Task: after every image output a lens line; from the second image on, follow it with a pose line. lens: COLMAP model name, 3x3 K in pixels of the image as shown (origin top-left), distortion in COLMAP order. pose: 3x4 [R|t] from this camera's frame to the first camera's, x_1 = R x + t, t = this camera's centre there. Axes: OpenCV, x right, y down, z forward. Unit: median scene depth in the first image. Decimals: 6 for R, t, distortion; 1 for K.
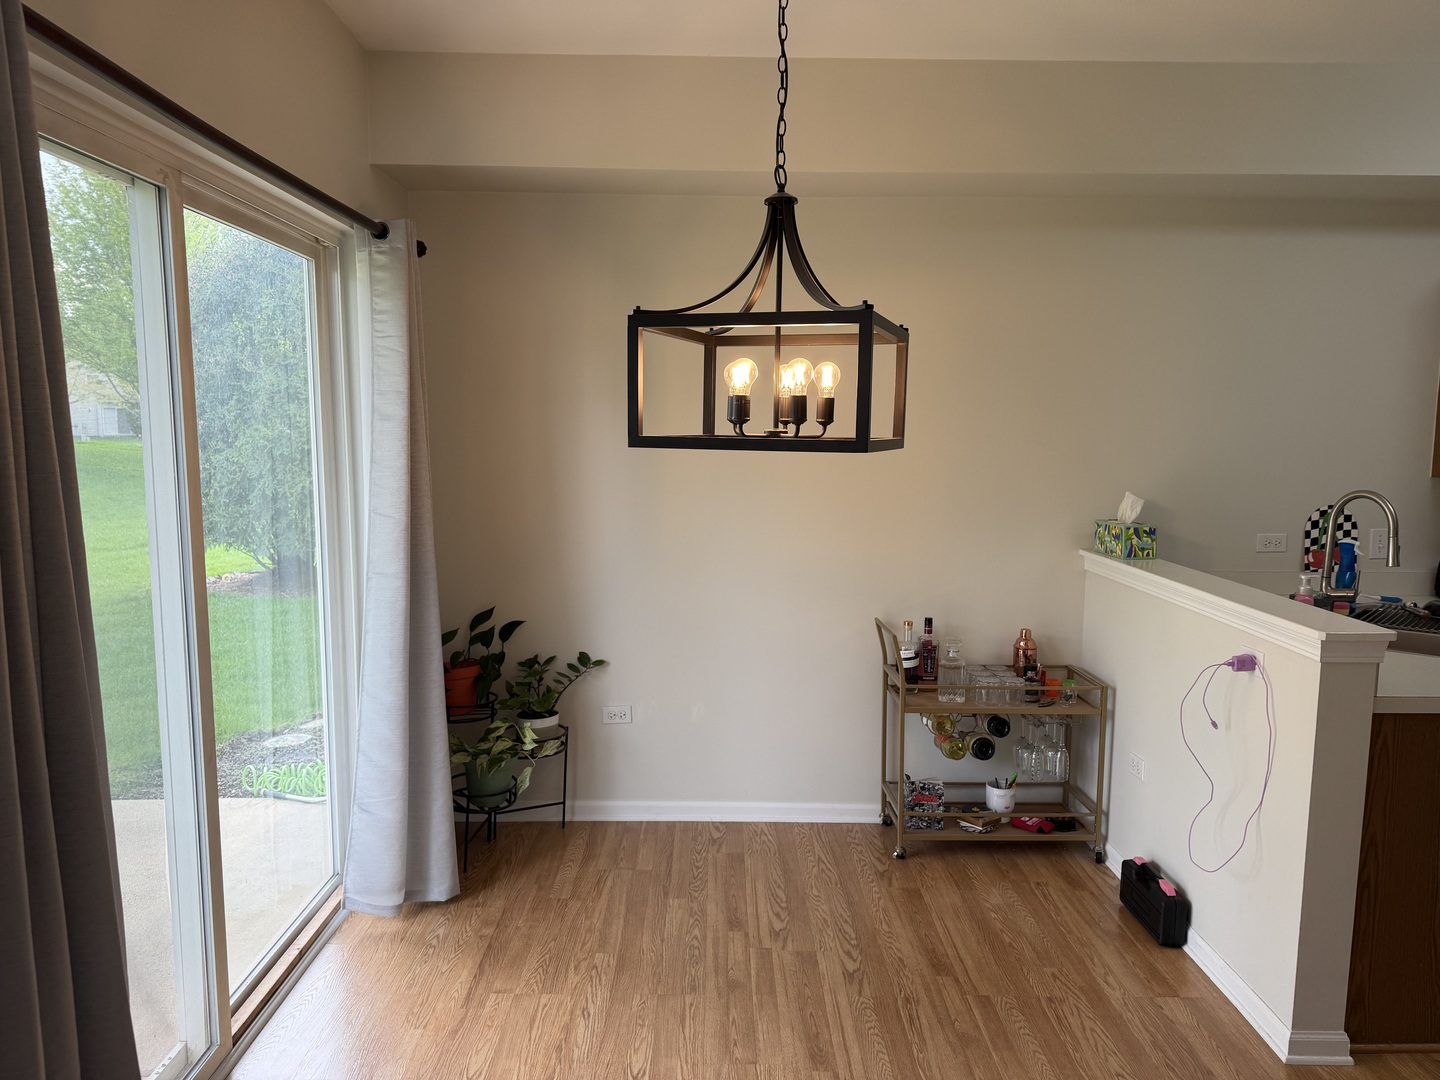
lens RADIAL K [[1012.4, 0, 723.3], [0, 1012.4, 522.7], [0, 0, 1]] dist [0.050570, -0.056688]
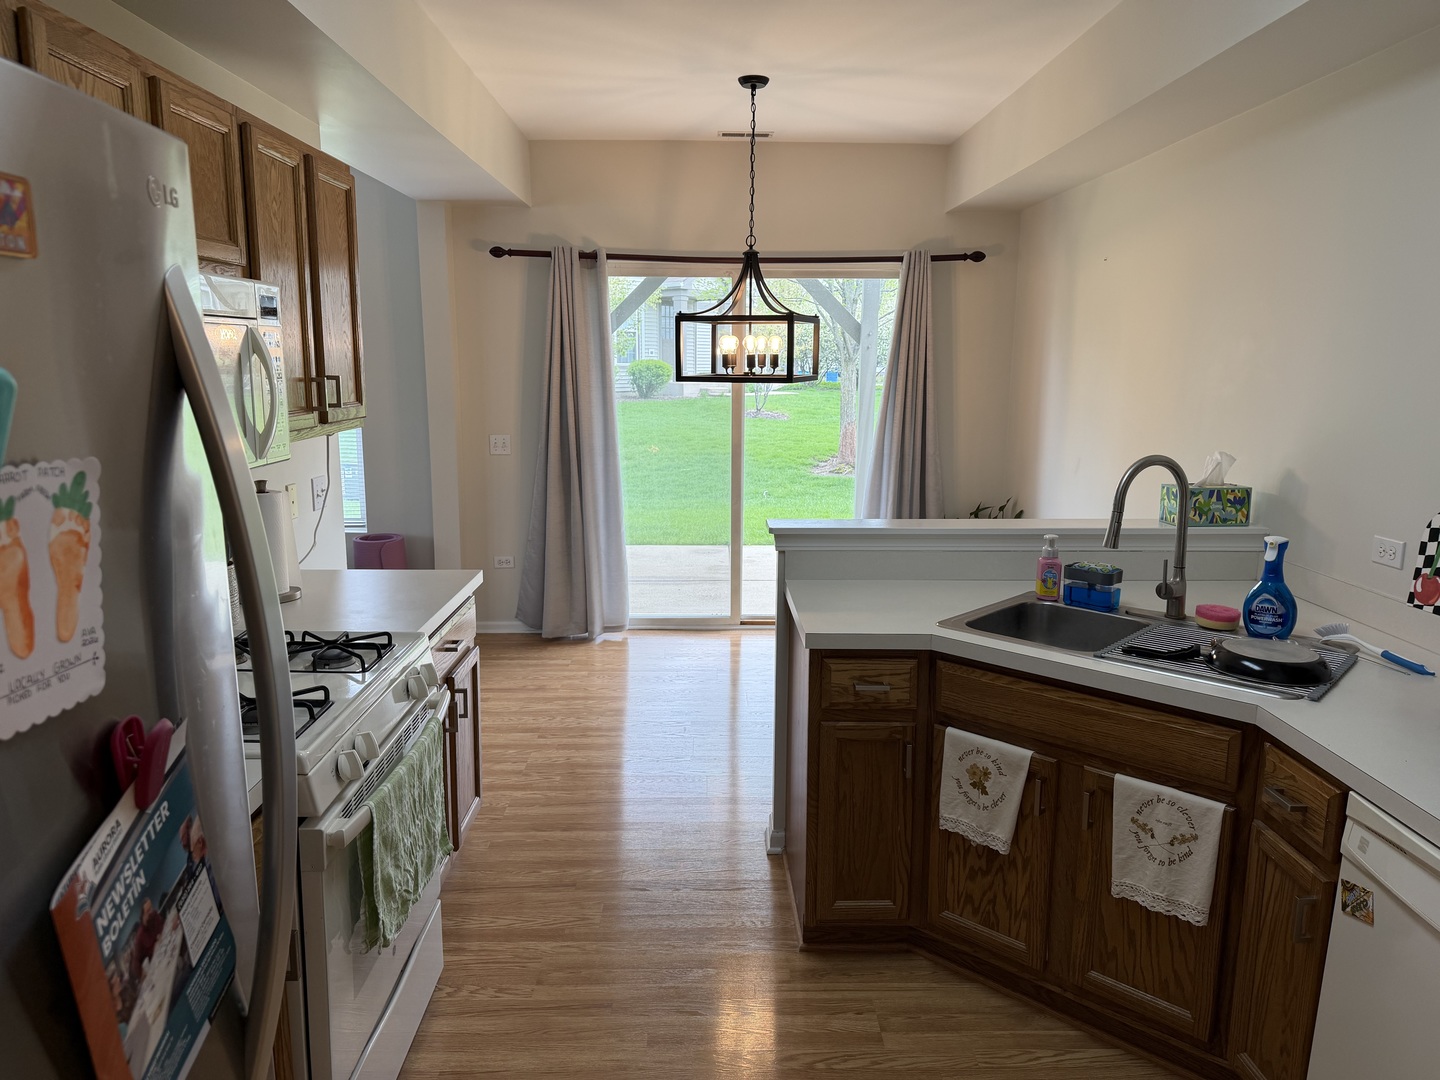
lens RADIAL K [[1012.4, 0, 723.3], [0, 1012.4, 522.7], [0, 0, 1]] dist [0.050570, -0.056688]
pose [[0.000419, 0.153209, -0.988194, 1.234599], [-0.099456, 0.983301, 0.152408, -0.059320], [0.995042, 0.098218, 0.015649, 0.578313]]
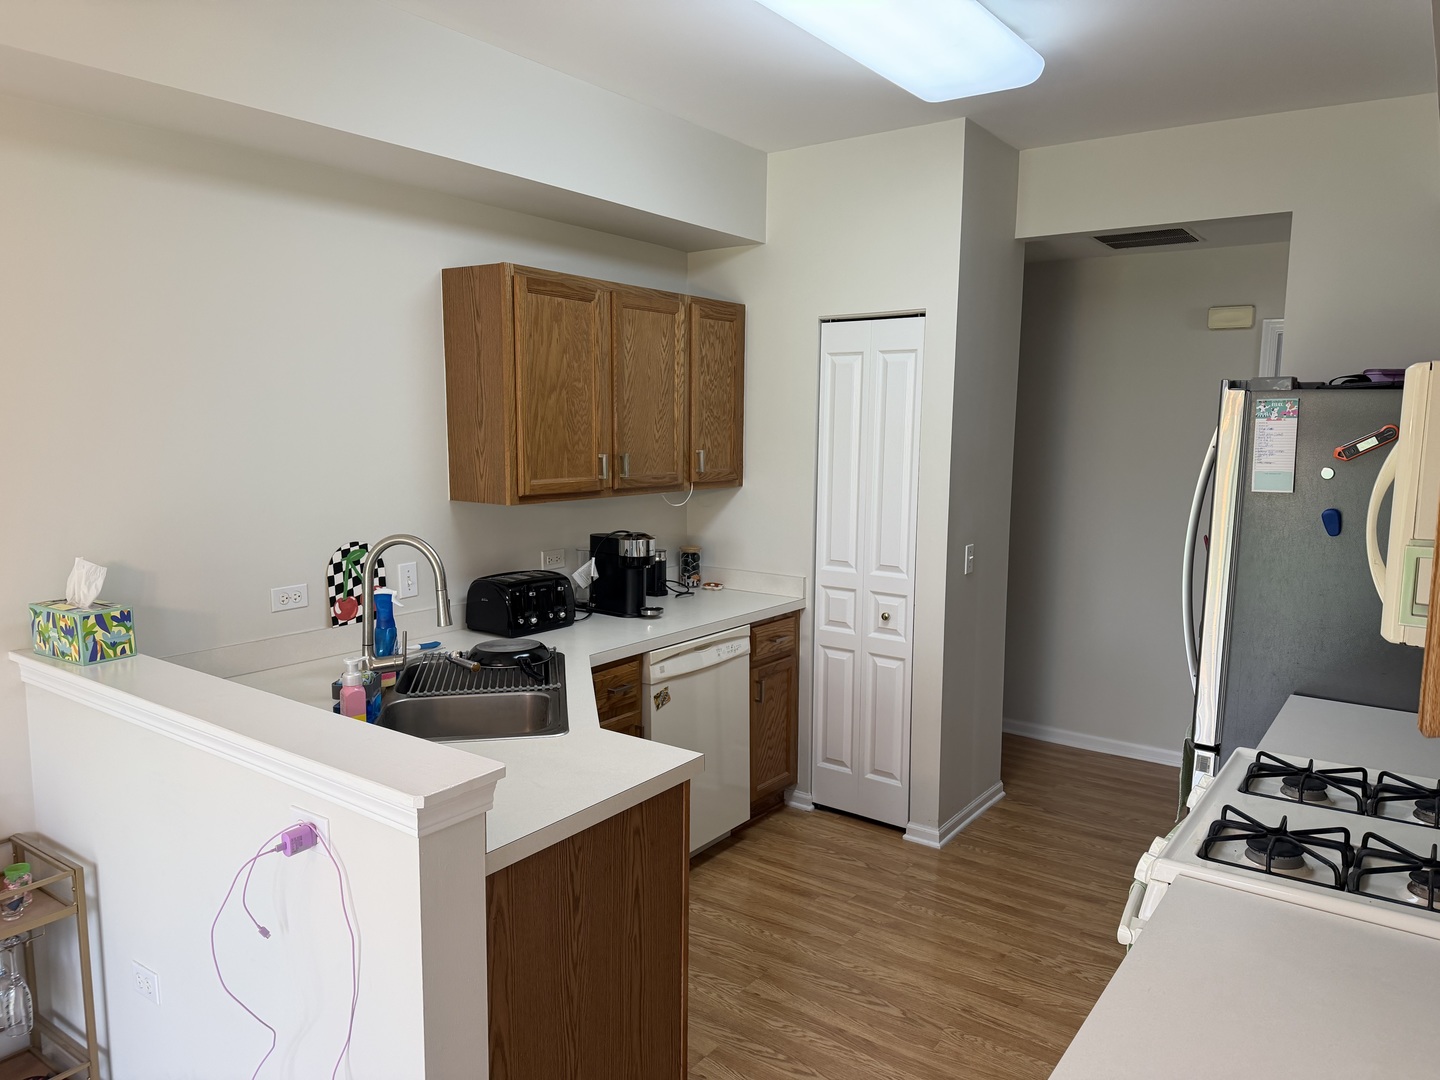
lens RADIAL K [[1012.4, 0, 723.3], [0, 1012.4, 522.7], [0, 0, 1]] dist [0.050570, -0.056688]
pose [[0.591895, -0.105802, 0.799041, 0.122544], [0.086225, 0.993970, 0.067742, -0.063931], [-0.801390, 0.028801, 0.597449, 0.282239]]
